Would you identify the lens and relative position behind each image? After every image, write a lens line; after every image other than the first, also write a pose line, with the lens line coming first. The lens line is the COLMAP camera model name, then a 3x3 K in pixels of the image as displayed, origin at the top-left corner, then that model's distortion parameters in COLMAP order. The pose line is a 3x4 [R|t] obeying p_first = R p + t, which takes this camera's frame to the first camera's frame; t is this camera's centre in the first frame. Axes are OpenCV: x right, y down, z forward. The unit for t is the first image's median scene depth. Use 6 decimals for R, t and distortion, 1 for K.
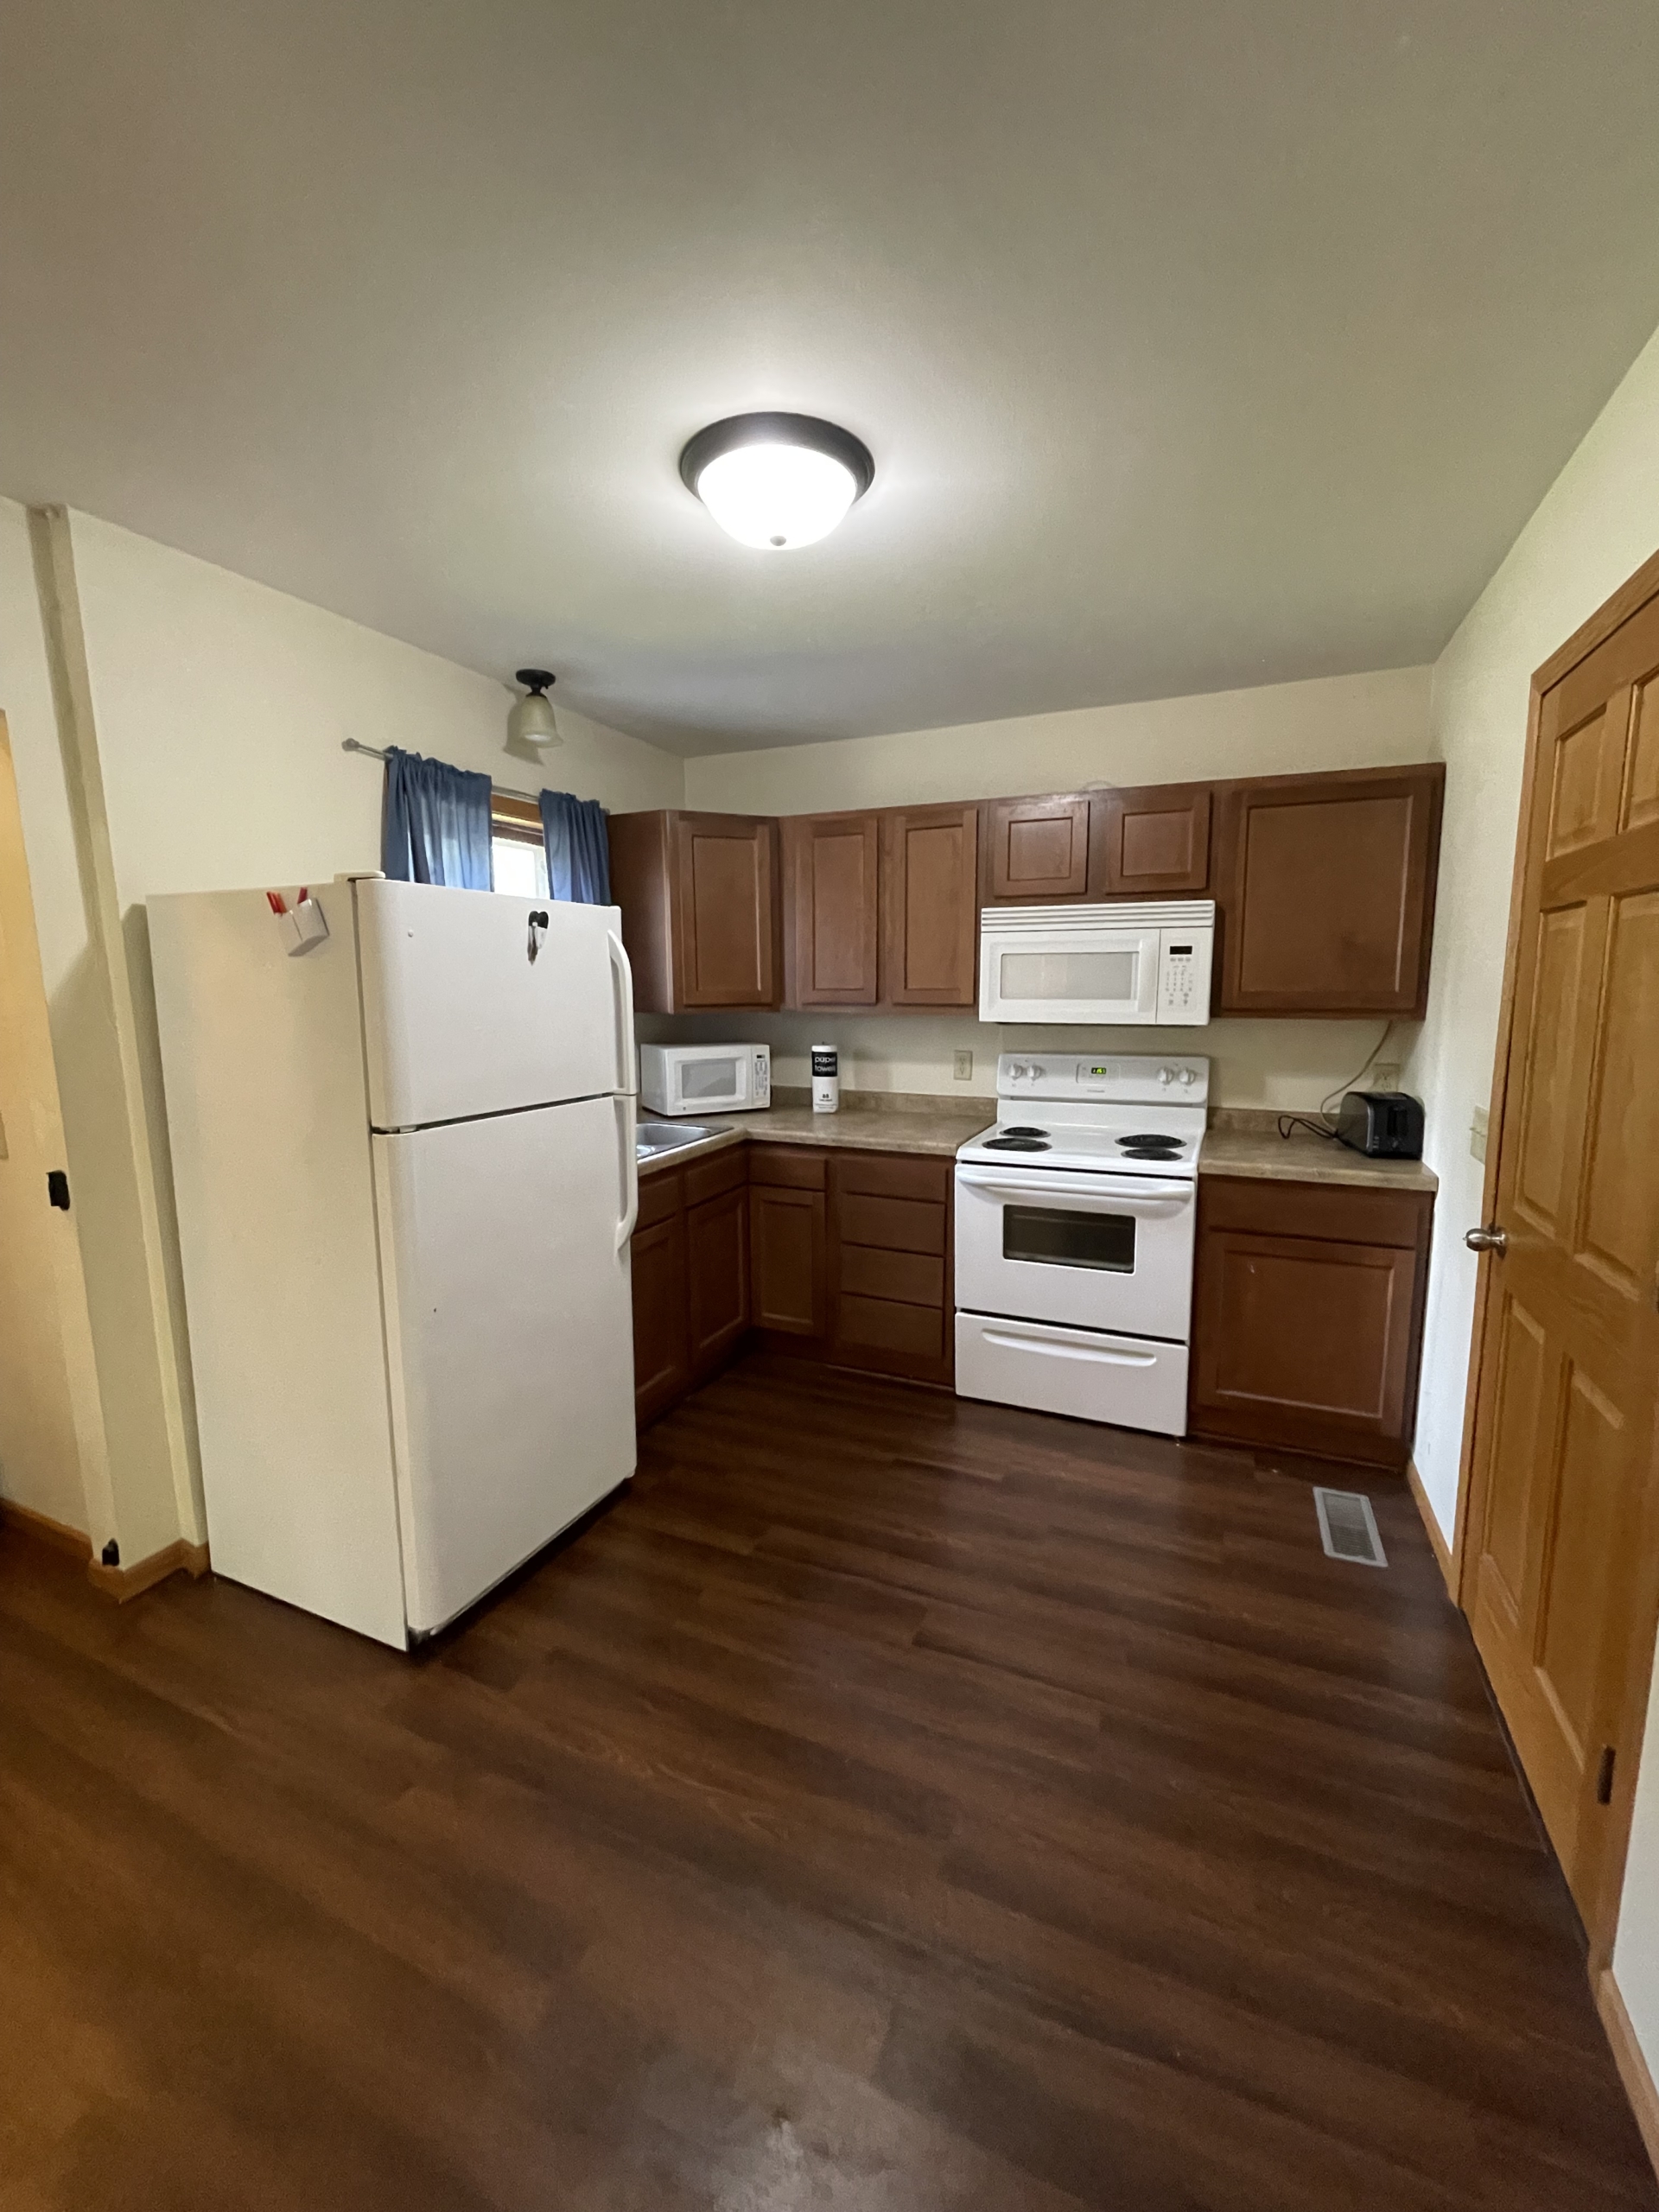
lens RADIAL K [[898.1, 0, 829.5], [0, 898.1, 1106.0], [0, 0, 1]] dist [-0.000284, -0.000057]
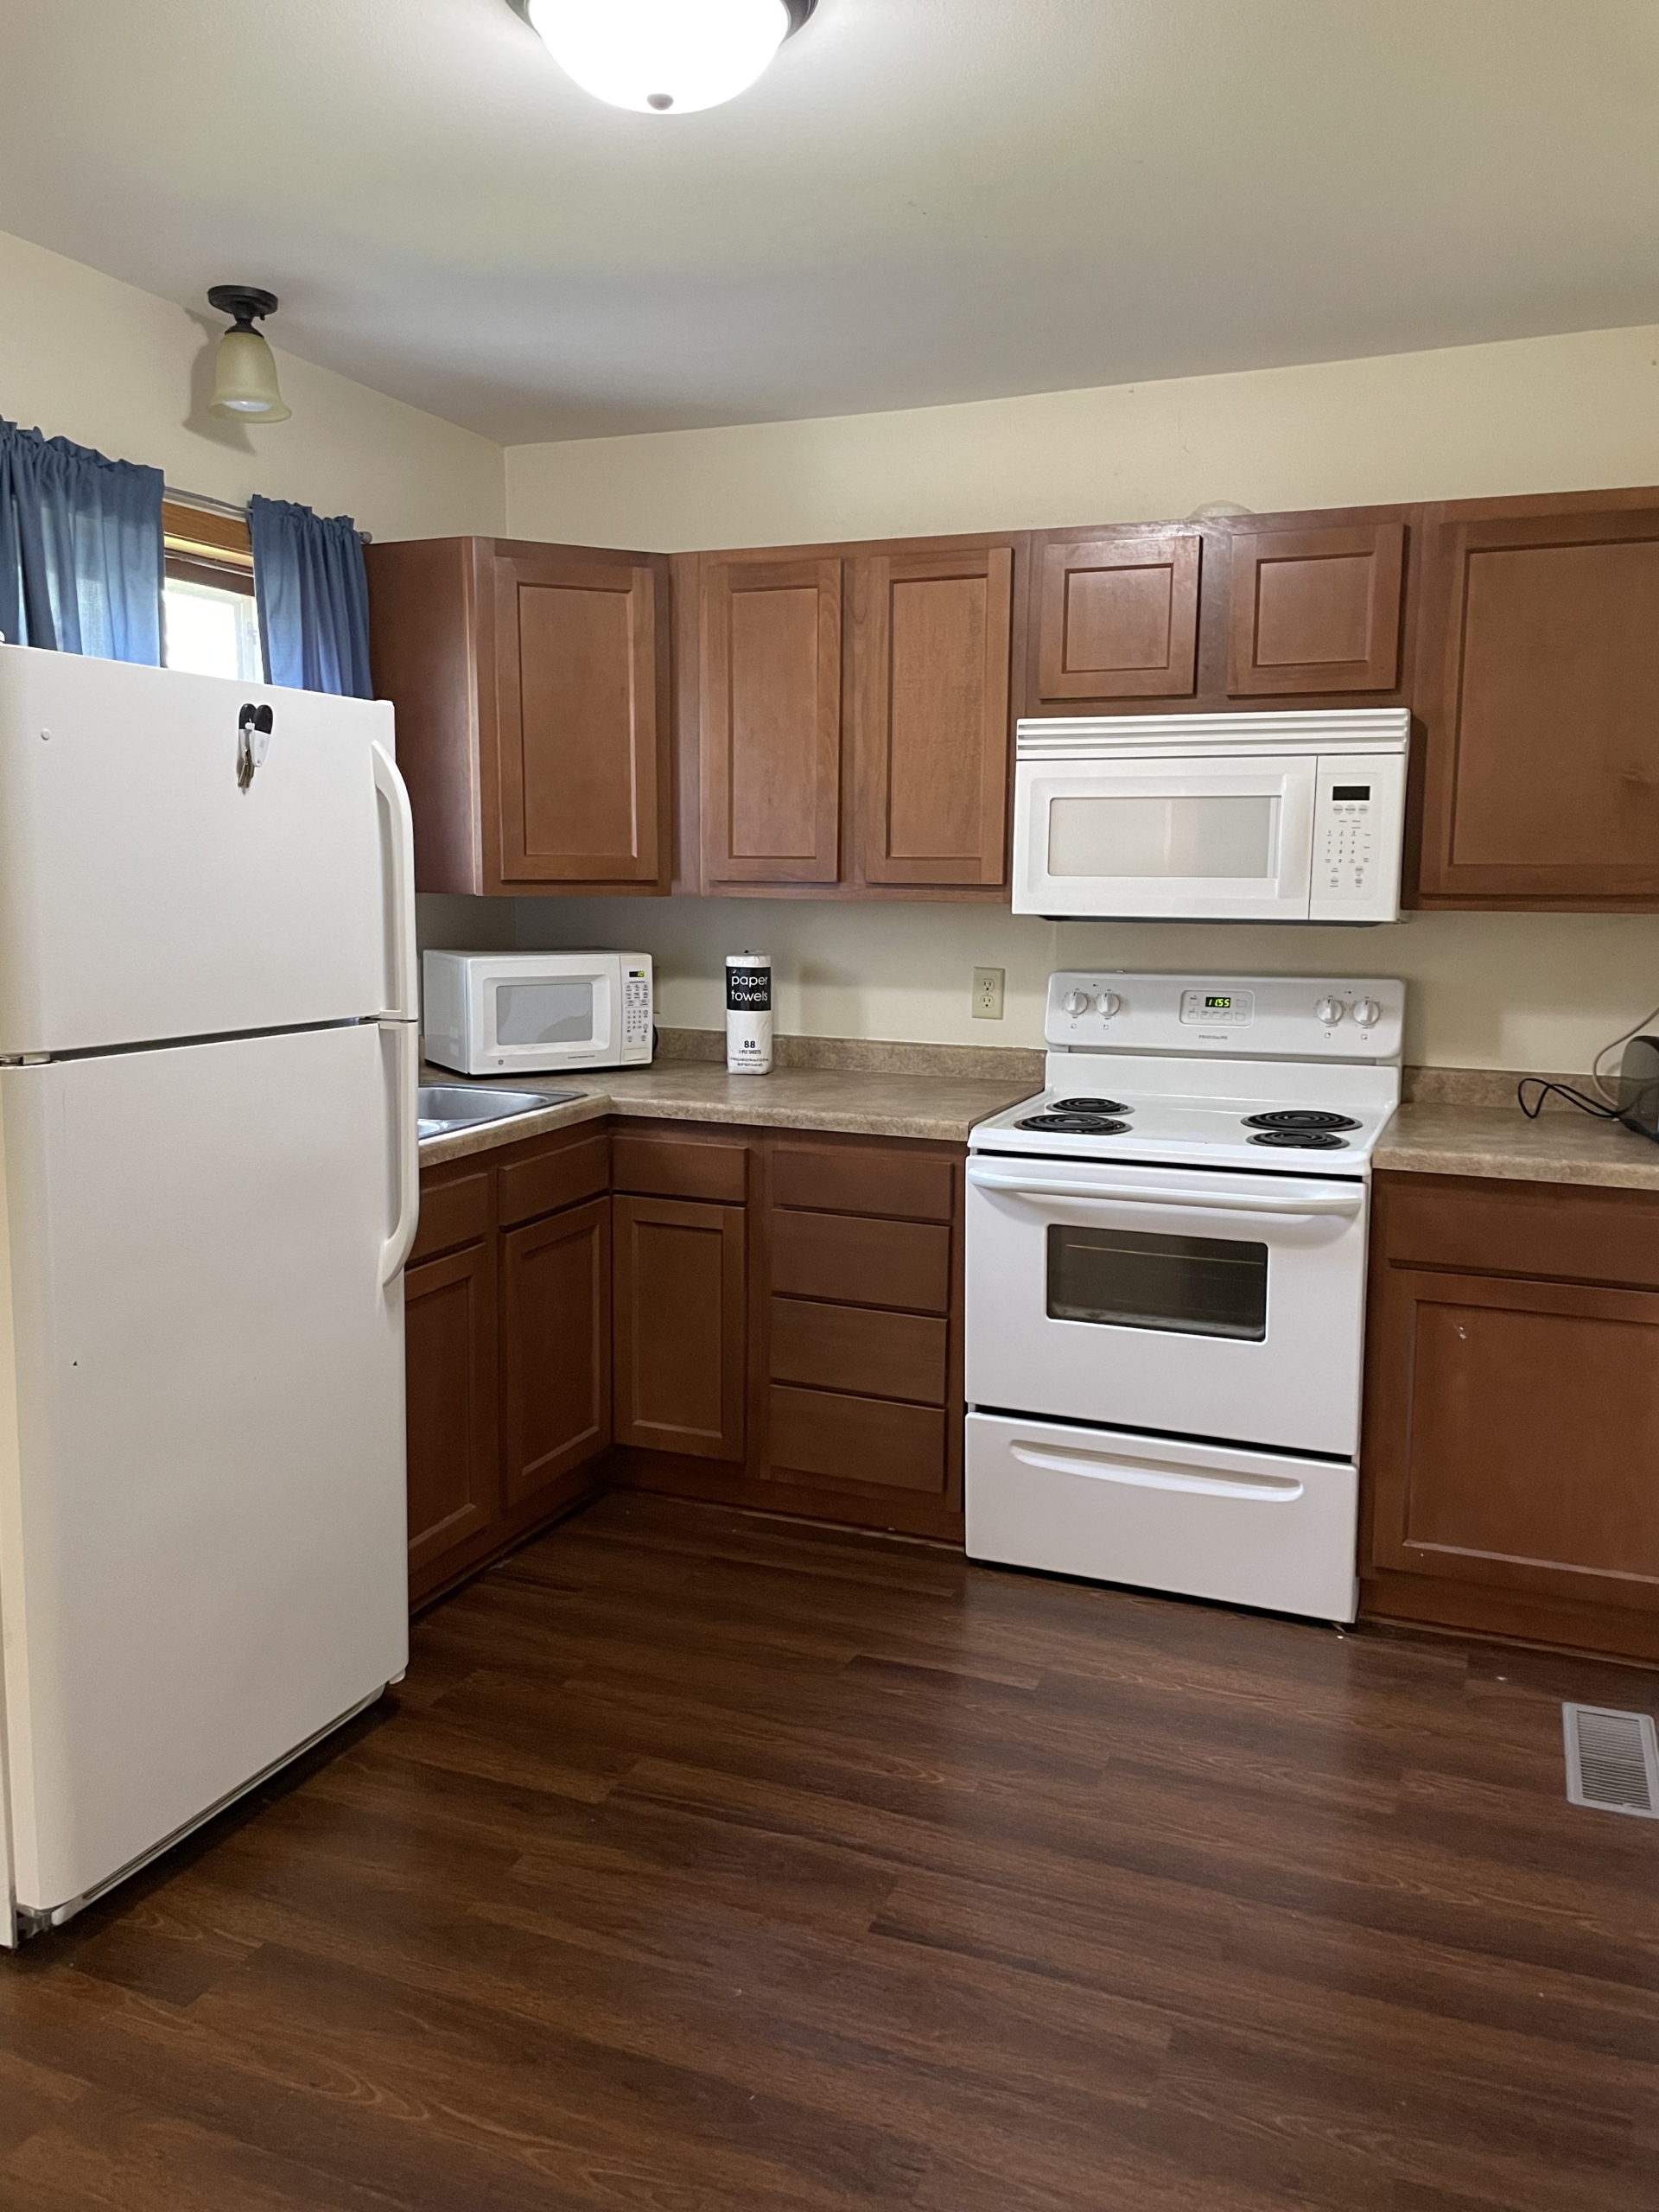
lens RADIAL K [[1683.1, 0, 829.3], [0, 1683.1, 1083.5], [0, 0, 1]] dist [0.065984, -0.065120]
pose [[0.999455, 0.009084, 0.031747, 0.016448], [-0.008828, 0.999928, -0.008167, 0.028446], [-0.031819, 0.007882, 0.999463, -0.096452]]
